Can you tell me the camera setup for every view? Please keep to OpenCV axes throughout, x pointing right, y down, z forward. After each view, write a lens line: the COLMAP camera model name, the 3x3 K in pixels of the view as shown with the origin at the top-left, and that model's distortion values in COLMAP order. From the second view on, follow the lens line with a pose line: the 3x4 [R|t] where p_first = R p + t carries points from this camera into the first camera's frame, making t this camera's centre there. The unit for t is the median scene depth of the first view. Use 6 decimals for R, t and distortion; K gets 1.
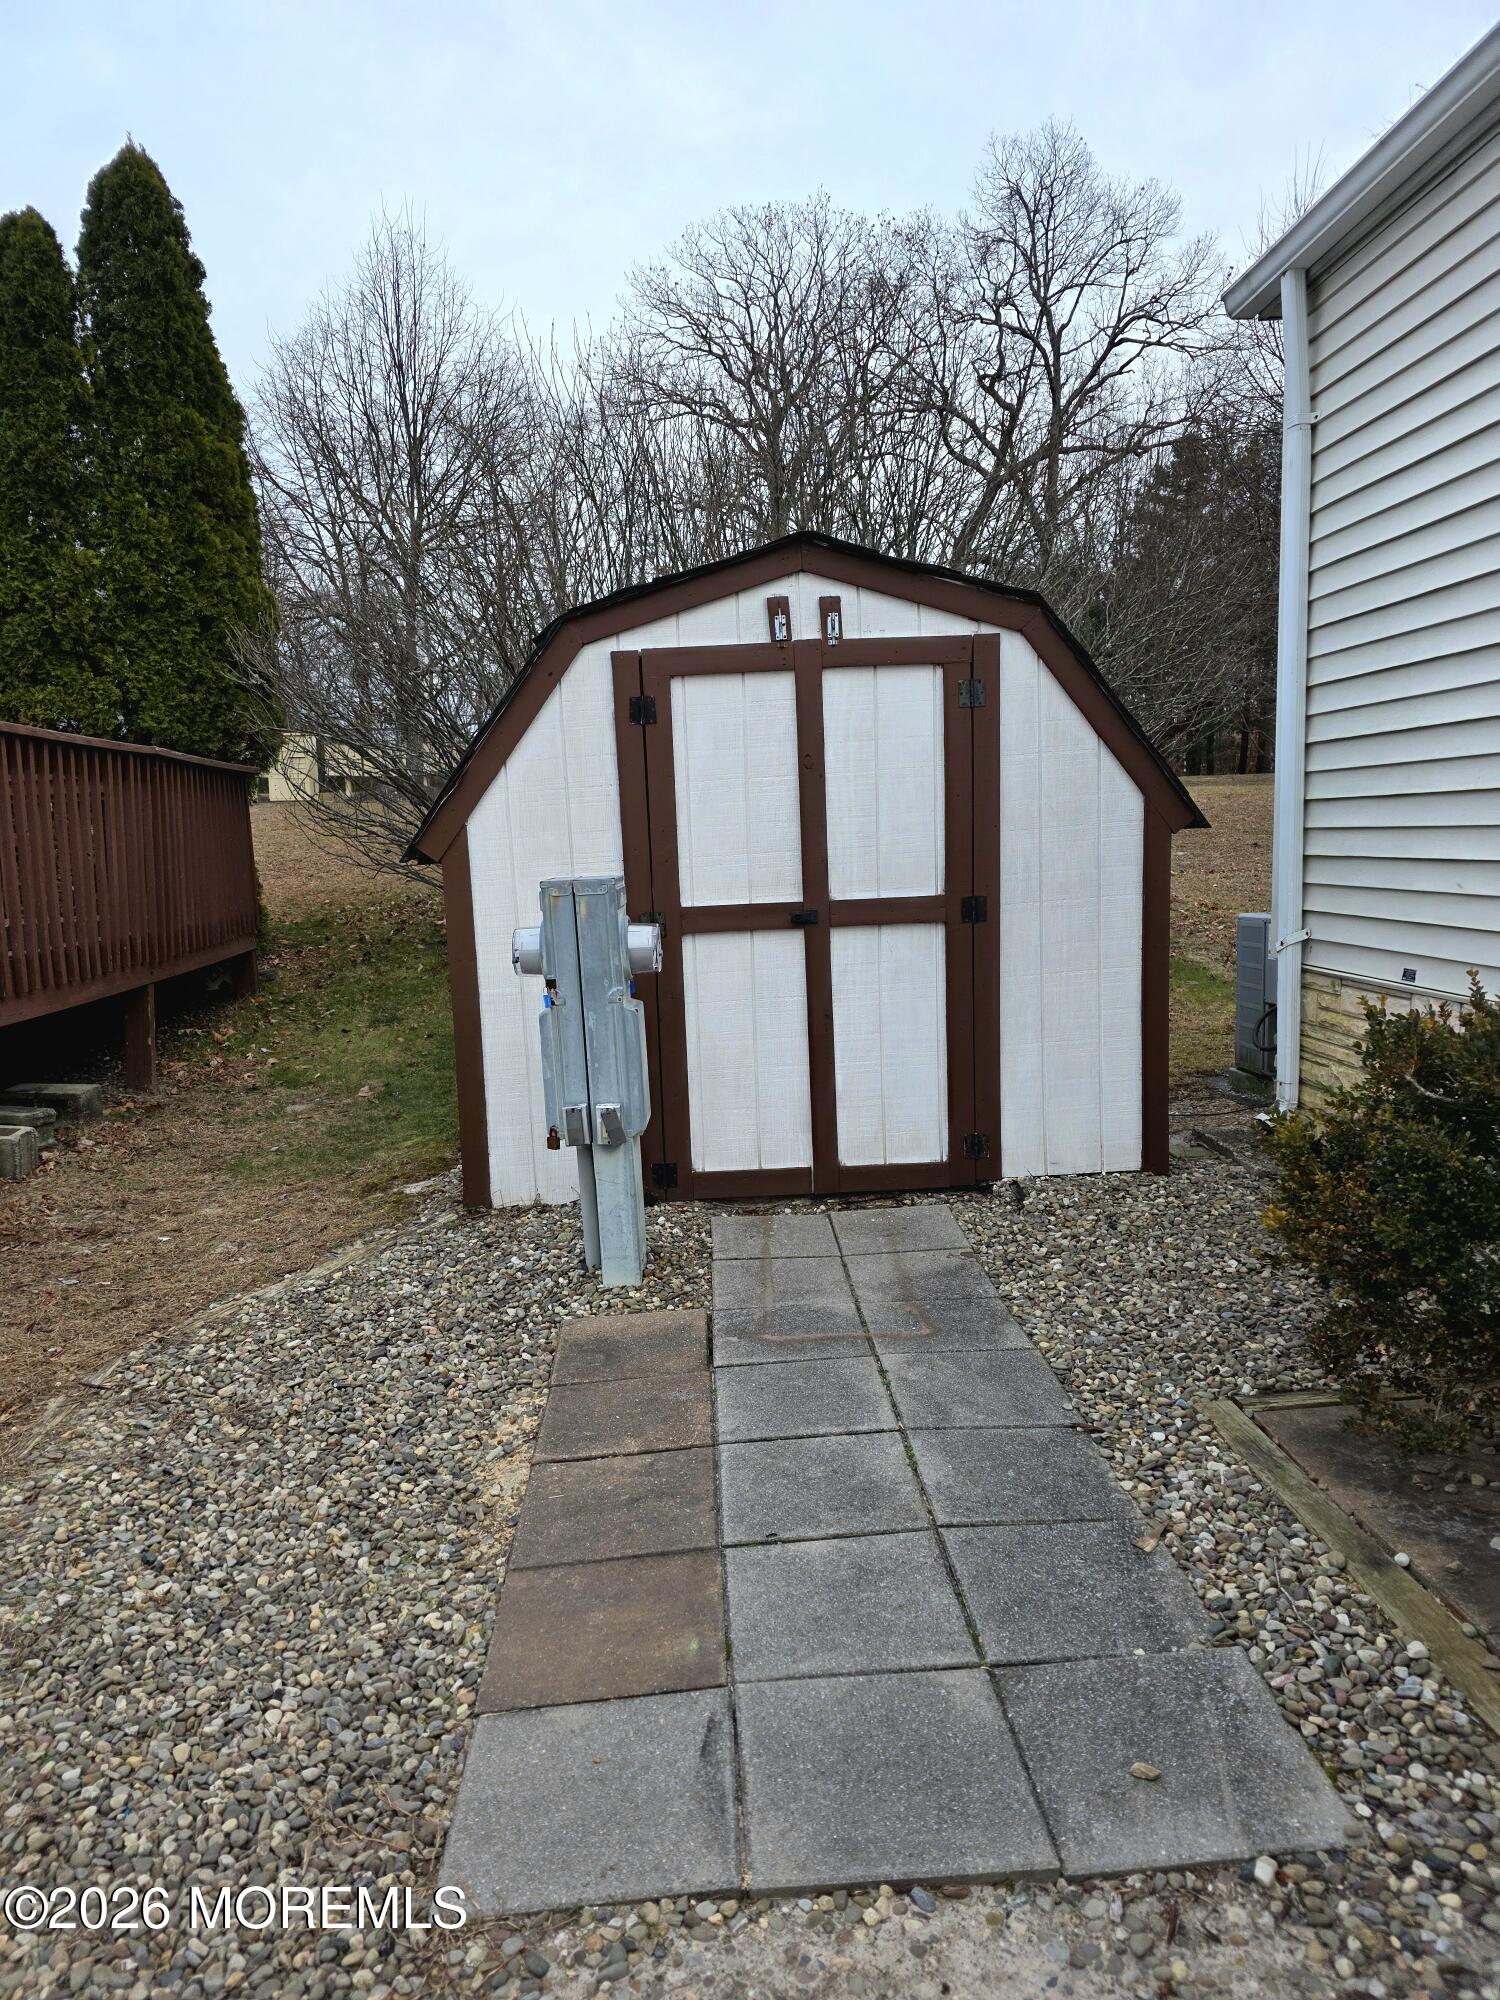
lens RADIAL K [[1338.6, 0, 752.8], [0, 1338.6, 999.6], [0, 0, 1]] dist [0.043911, -0.030773]
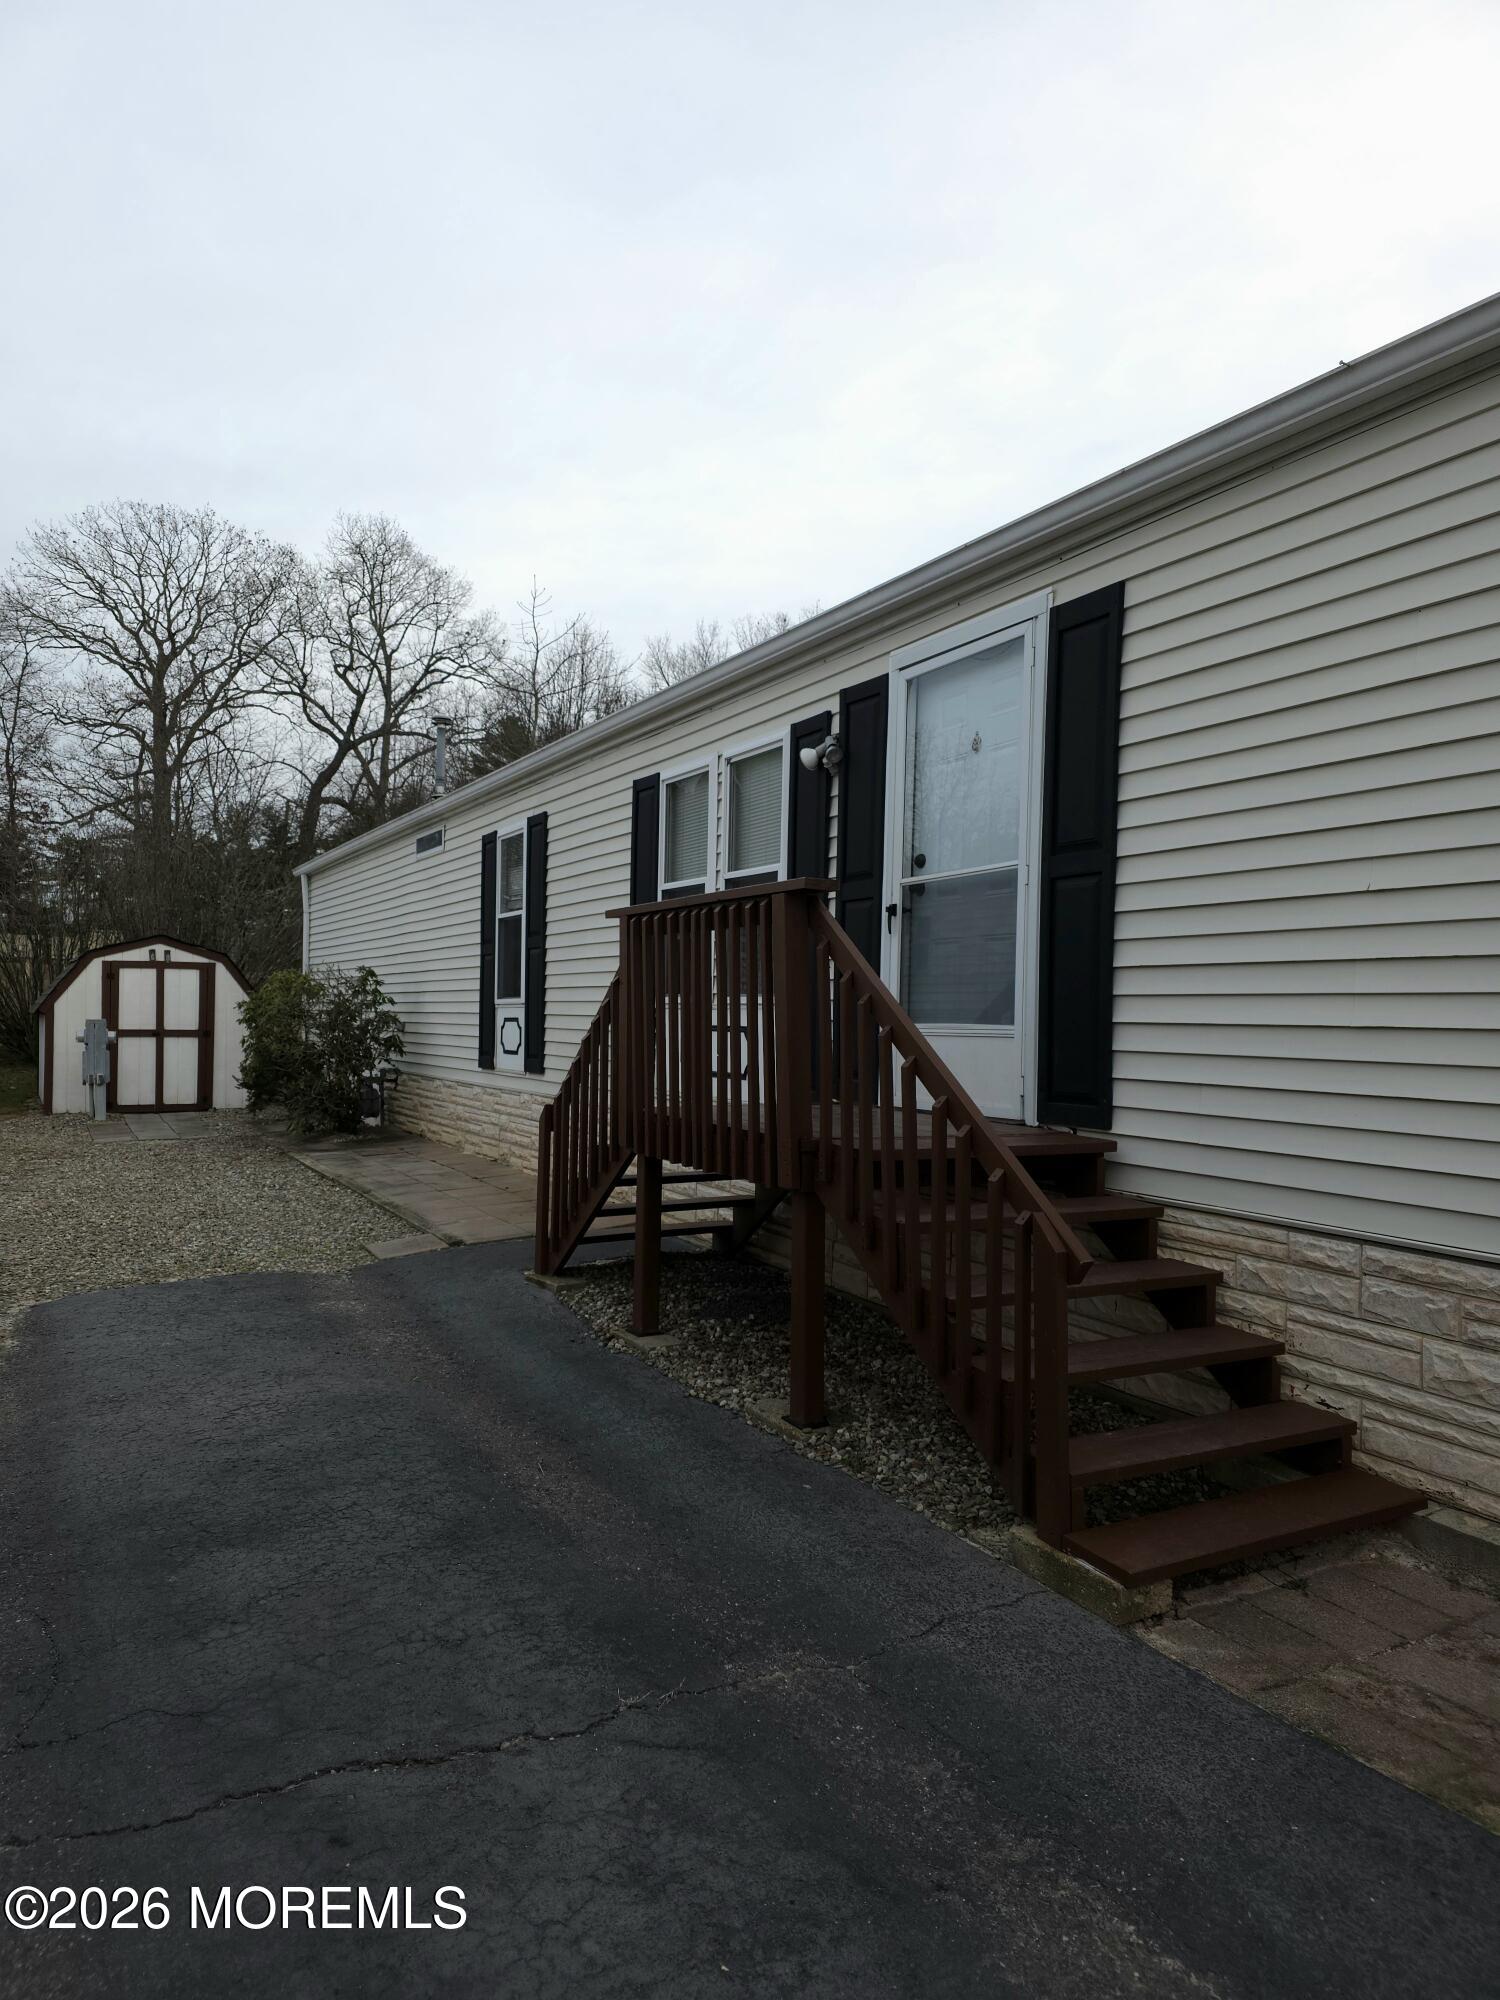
lens RADIAL K [[1369.1, 0, 742.2], [0, 1369.1, 1047.2], [0, 0, 1]] dist [0.049519, -0.018279]
pose [[0.909564, 0.046120, 0.412997, -0.056522], [-0.004149, 0.994781, -0.101950, 0.323594], [-0.415544, 0.091016, 0.905008, -2.812665]]
